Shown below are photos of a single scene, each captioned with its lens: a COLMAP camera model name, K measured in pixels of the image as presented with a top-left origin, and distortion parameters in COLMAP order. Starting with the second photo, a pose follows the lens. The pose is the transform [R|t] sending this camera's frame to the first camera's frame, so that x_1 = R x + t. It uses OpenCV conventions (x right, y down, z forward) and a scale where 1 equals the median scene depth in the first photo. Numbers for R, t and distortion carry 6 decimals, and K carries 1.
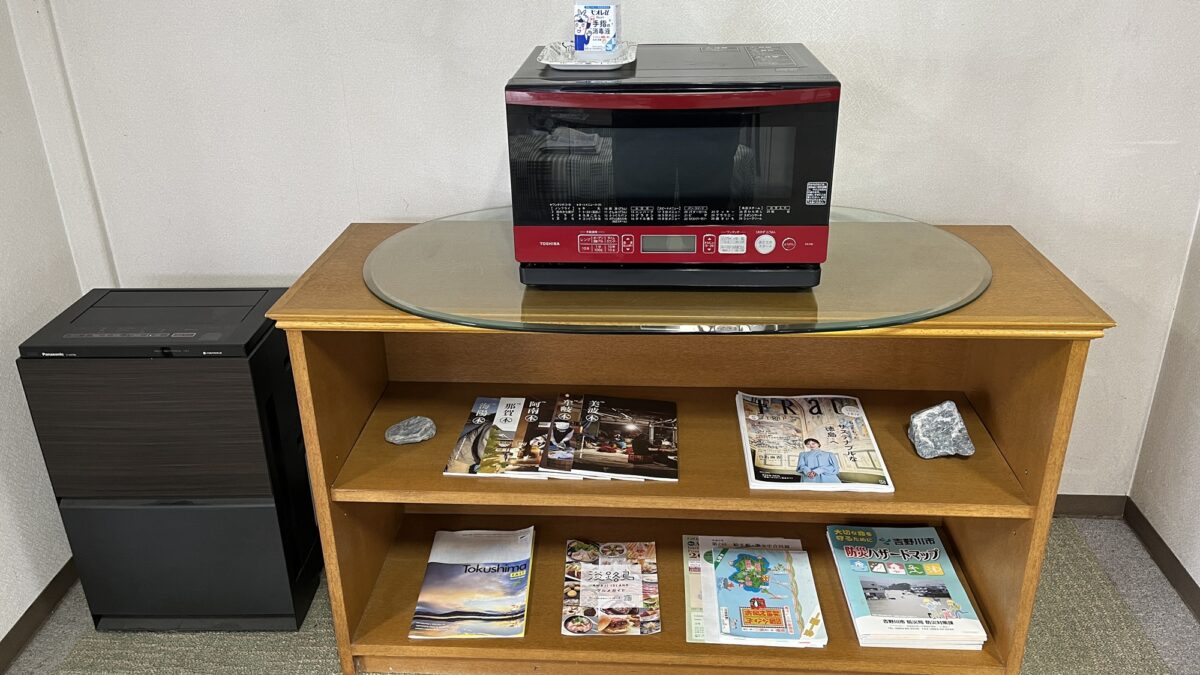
lens RADIAL K [[932.3, 0, 599.5], [0, 932.3, 295.0], [0, 0, 1]] dist [0.039341, -0.002054]
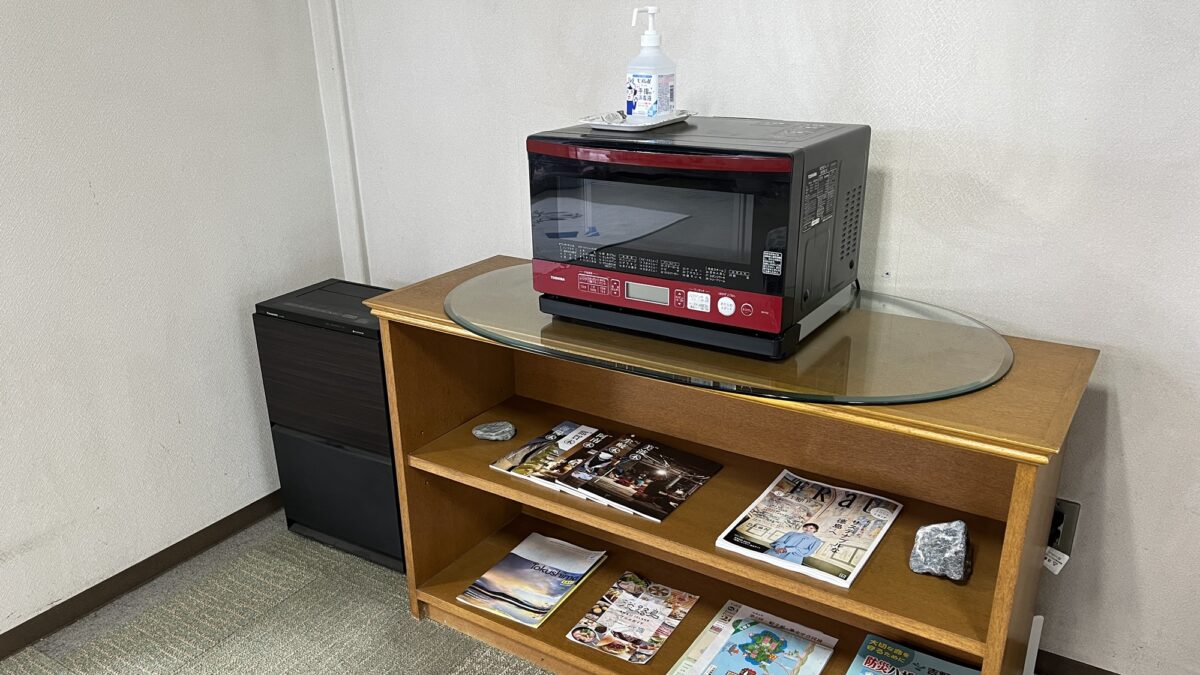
lens RADIAL K [[921.3, 0, 600.9], [0, 921.3, 382.4], [0, 0, 1]] dist [0.074773, -0.003325]
pose [[0.870347, 0.192115, -0.453418, 0.455960], [-0.198542, 0.979505, 0.033914, 0.018664], [0.450641, 0.060505, 0.890652, 0.013925]]
